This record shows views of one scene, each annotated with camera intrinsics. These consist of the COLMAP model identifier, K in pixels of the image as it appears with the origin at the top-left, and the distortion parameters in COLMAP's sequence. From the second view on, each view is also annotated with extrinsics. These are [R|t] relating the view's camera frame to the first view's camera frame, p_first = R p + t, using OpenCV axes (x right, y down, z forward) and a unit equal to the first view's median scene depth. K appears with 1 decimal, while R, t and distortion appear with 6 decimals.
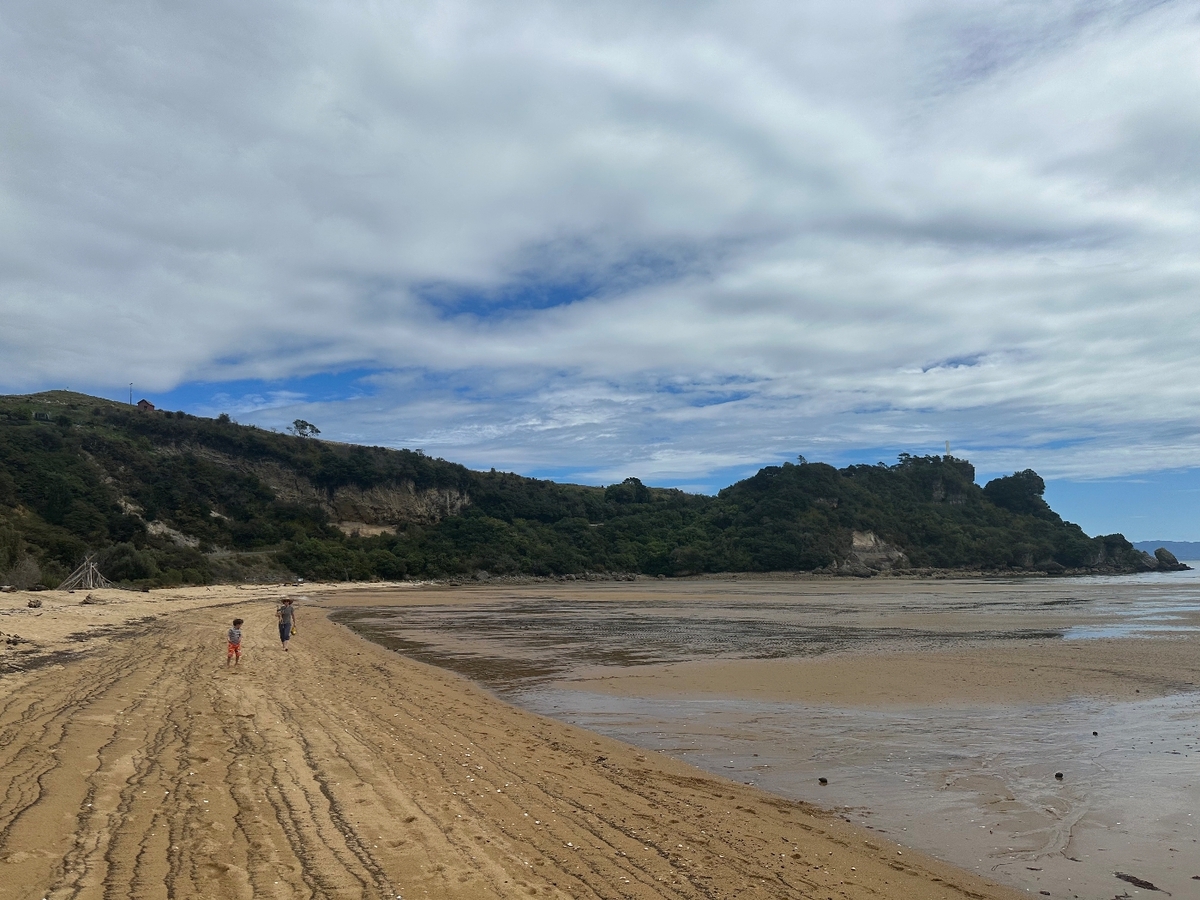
lens RADIAL K [[868.4, 0, 600.0], [0, 868.4, 450.0], [0, 0, 1]] dist [0.166194, -0.303959]
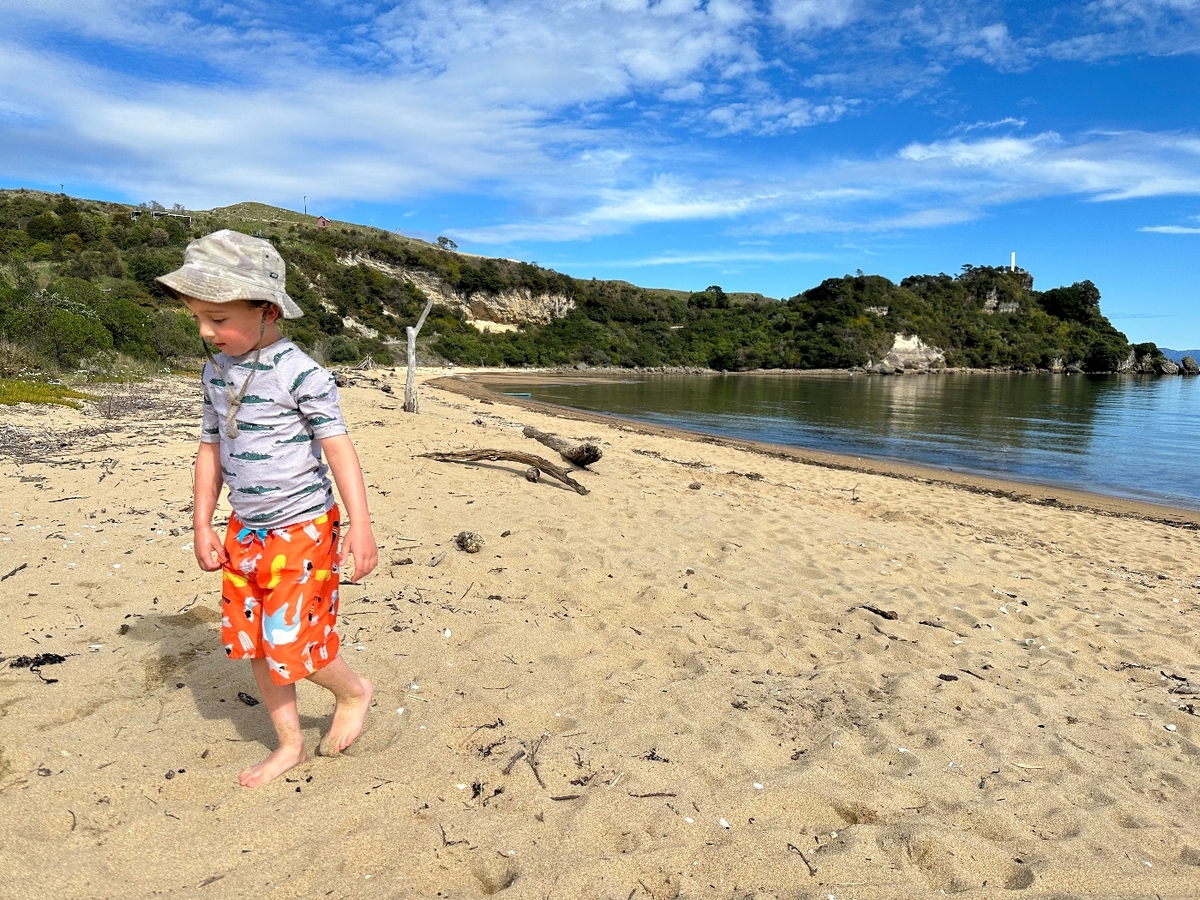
lens RADIAL K [[868.4, 0, 600.0], [0, 868.4, 450.0], [0, 0, 1]] dist [0.166194, -0.303959]
pose [[0.990183, 0.043646, -0.132789, 0.063391], [-0.010793, 0.971038, 0.238683, -0.040486], [0.139360, -0.234907, 0.961976, -0.248584]]
